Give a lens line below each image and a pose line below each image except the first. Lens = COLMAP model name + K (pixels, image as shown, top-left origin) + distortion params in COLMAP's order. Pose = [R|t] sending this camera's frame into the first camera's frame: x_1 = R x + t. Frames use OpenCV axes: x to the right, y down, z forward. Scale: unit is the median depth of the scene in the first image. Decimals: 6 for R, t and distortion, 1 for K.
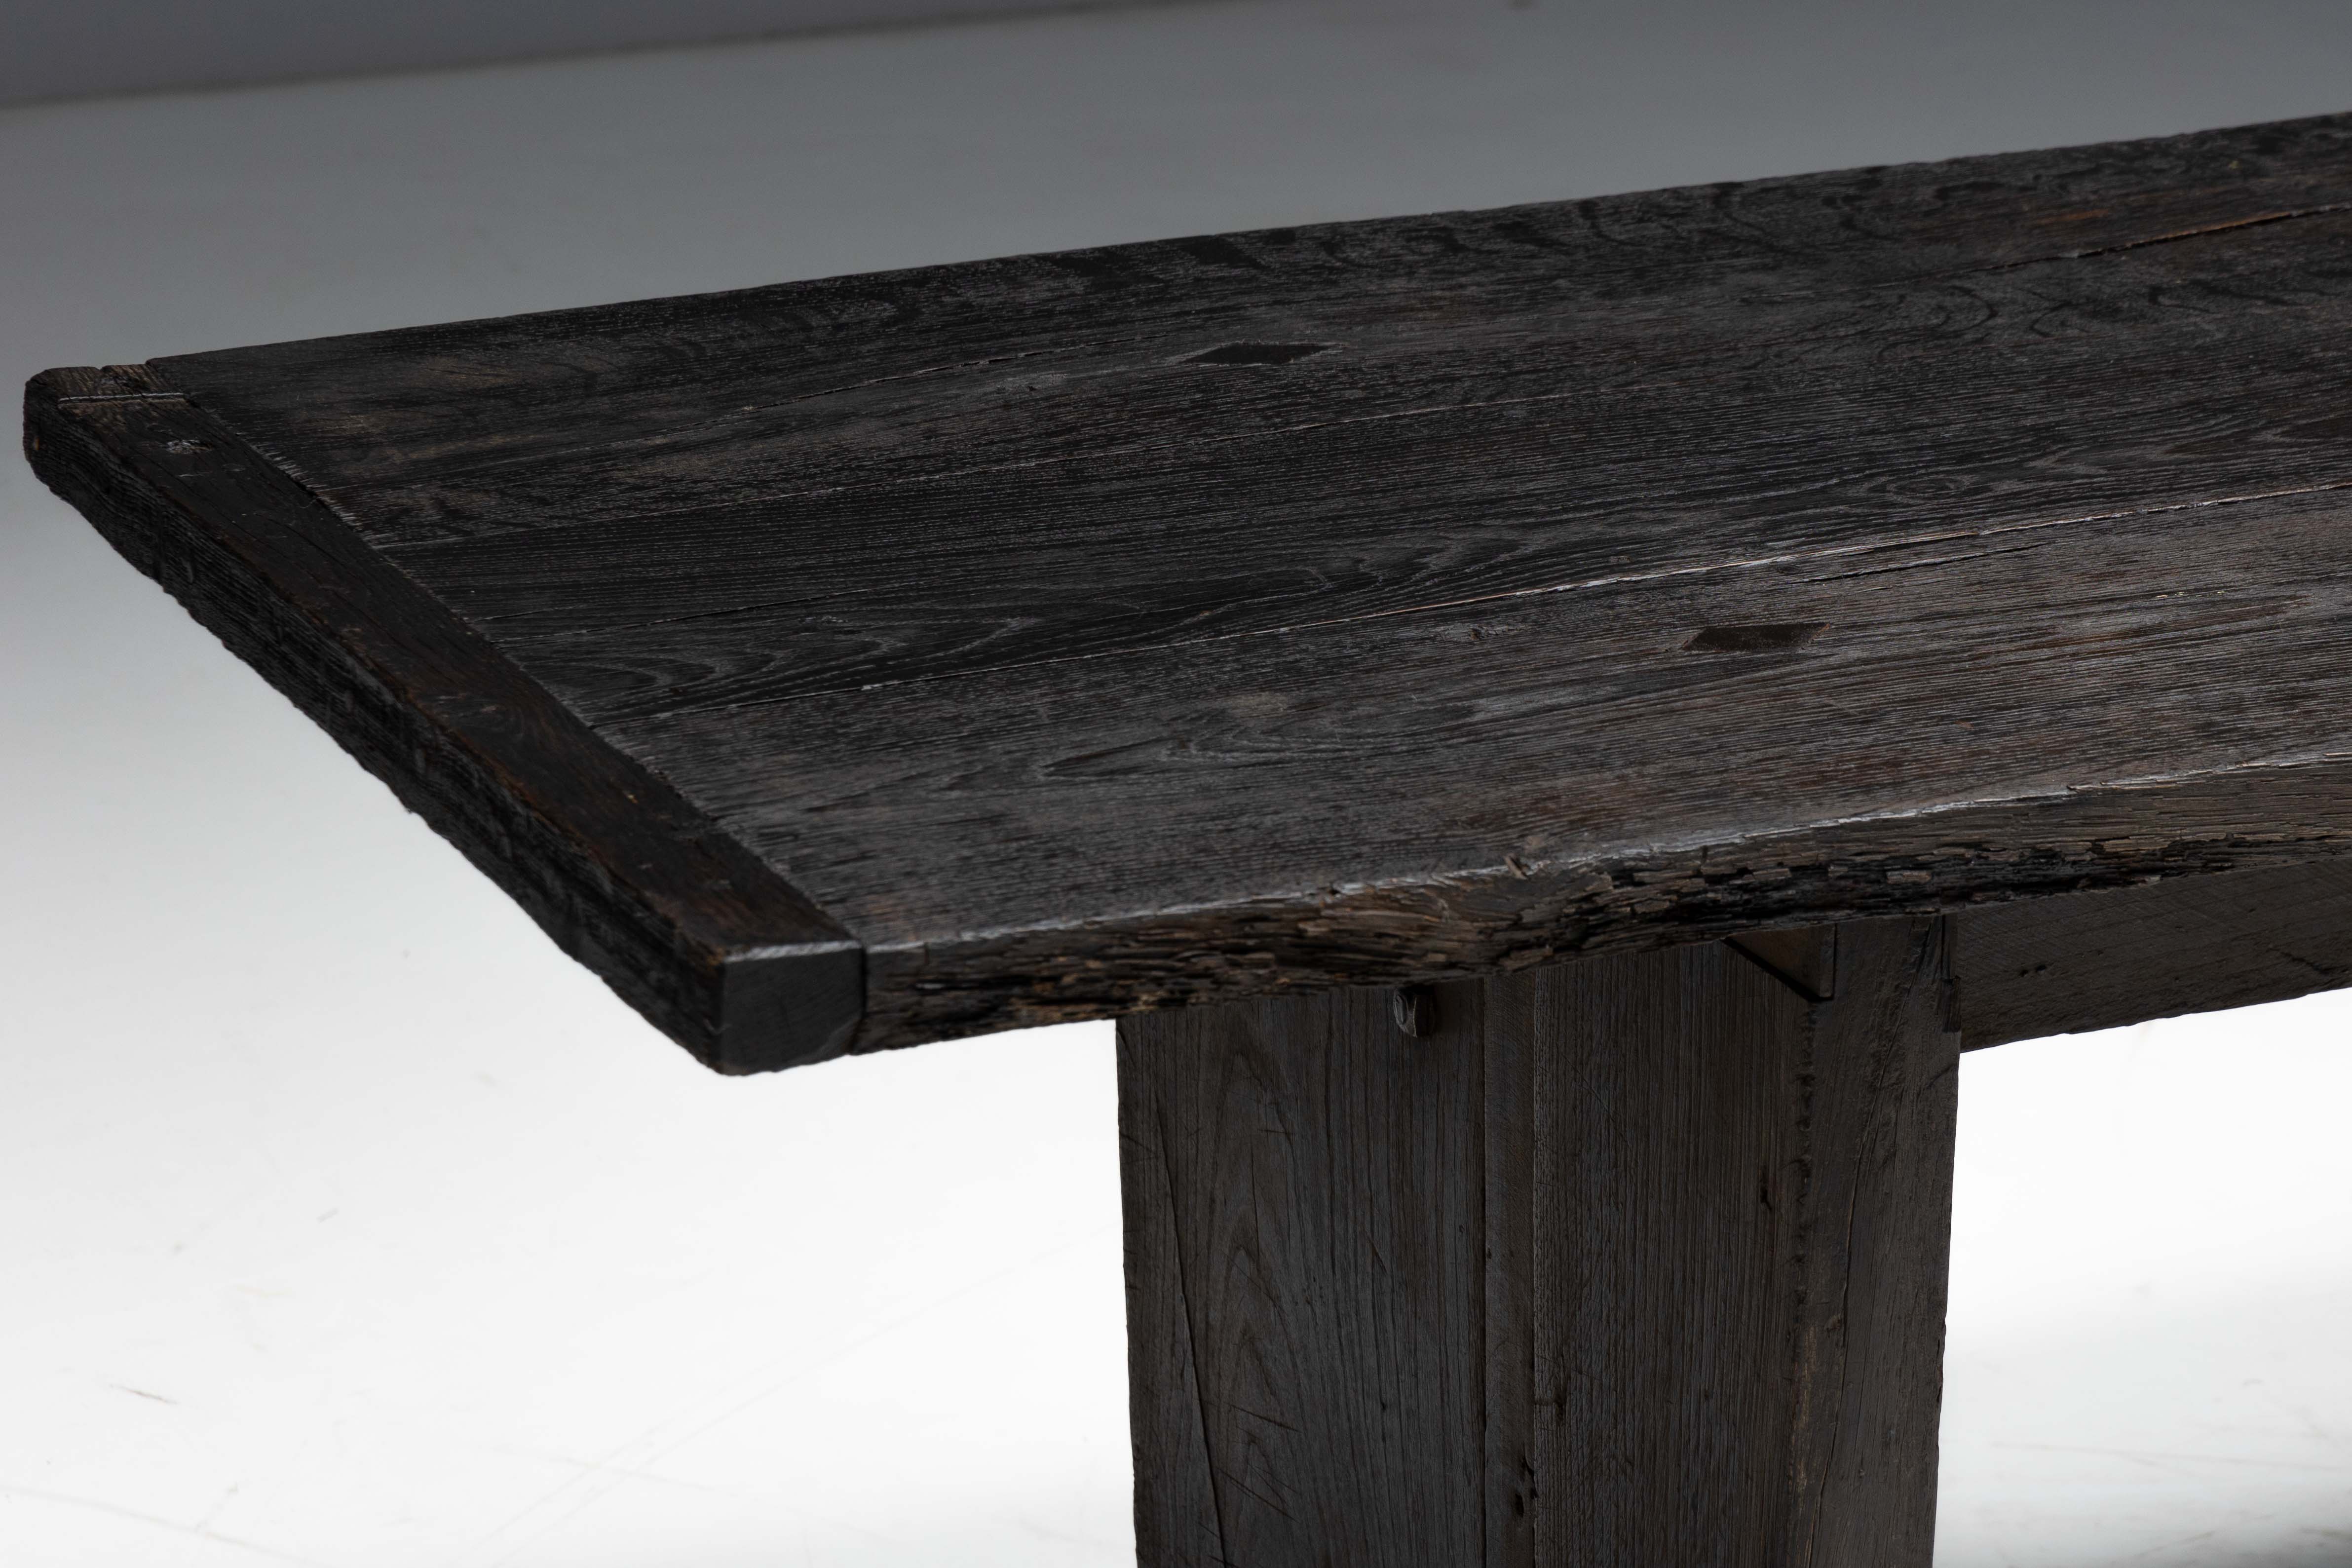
lens RADIAL K [[7586.8, 0, 1176.0], [0, 7586.8, 784.0], [0, 0, 1]] dist [0.045257, 0.411560]
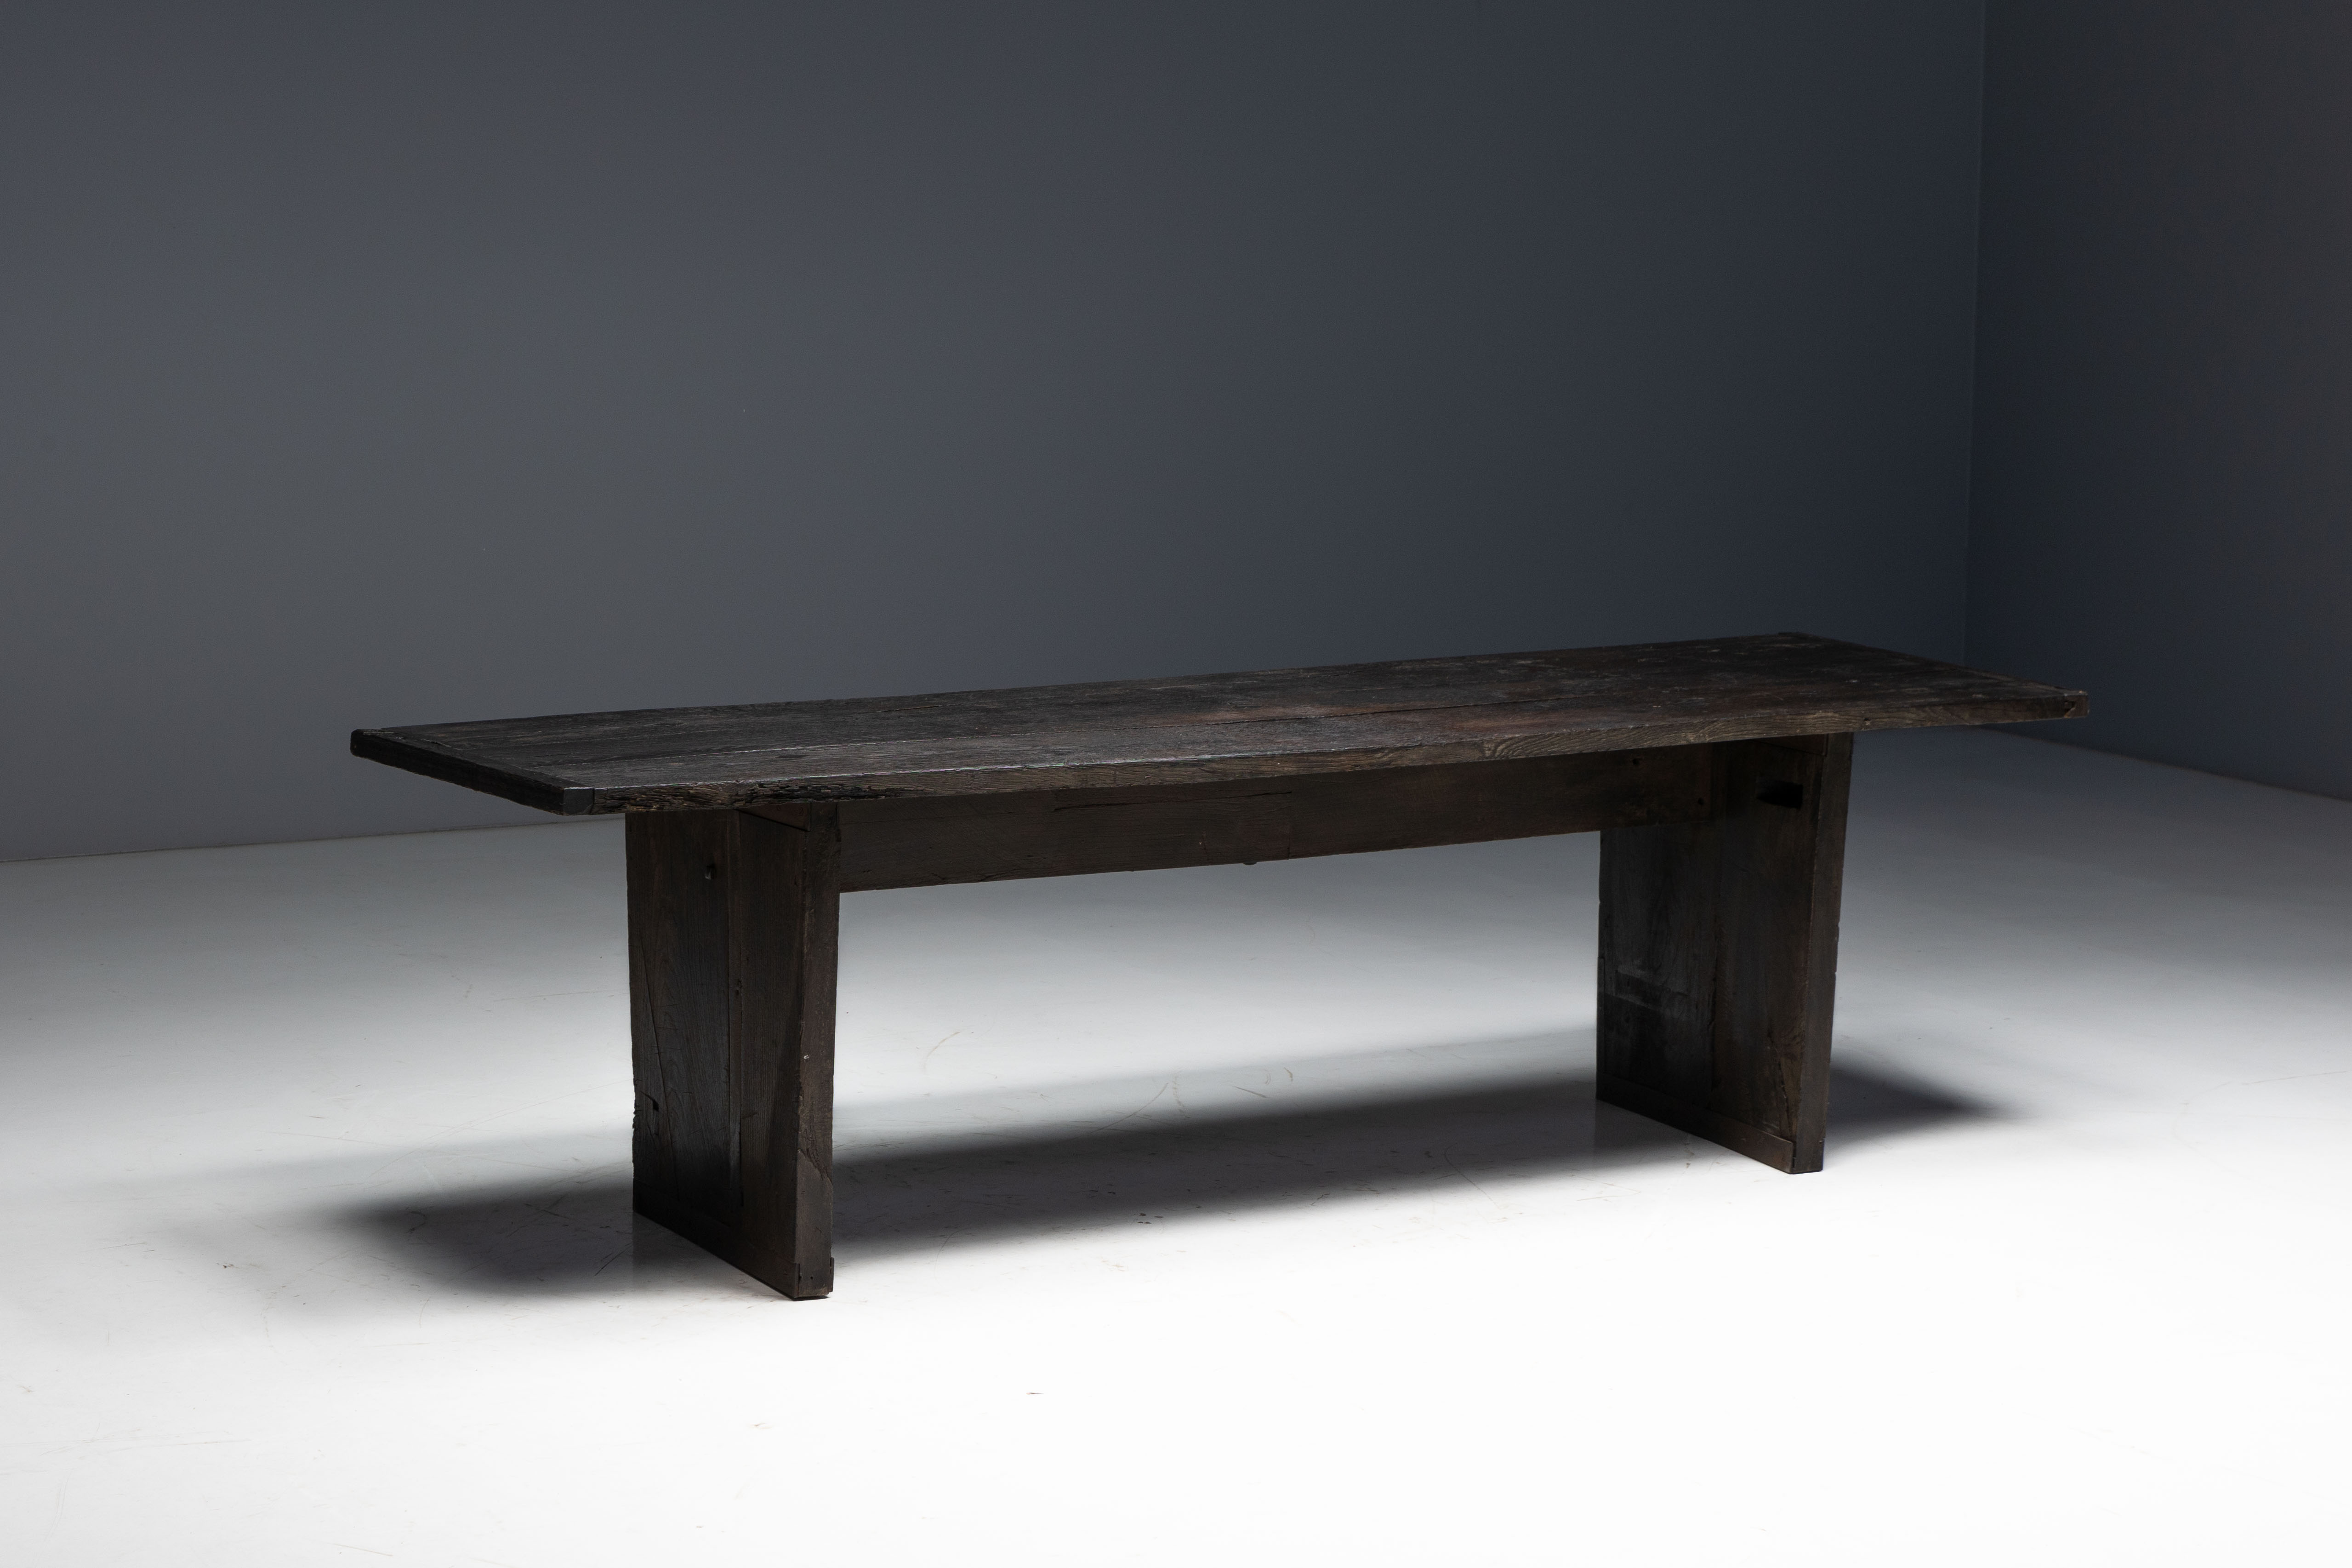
lens RADIAL K [[5172.7, 0, 1176.0], [0, 5172.7, 784.0], [0, 0, 1]] dist [0.004987, -0.099048]
pose [[0.990916, -0.006020, 0.134348, -0.100148], [0.030857, 0.982522, -0.183569, 0.537479], [-0.130894, 0.186047, 0.973783, -1.852585]]
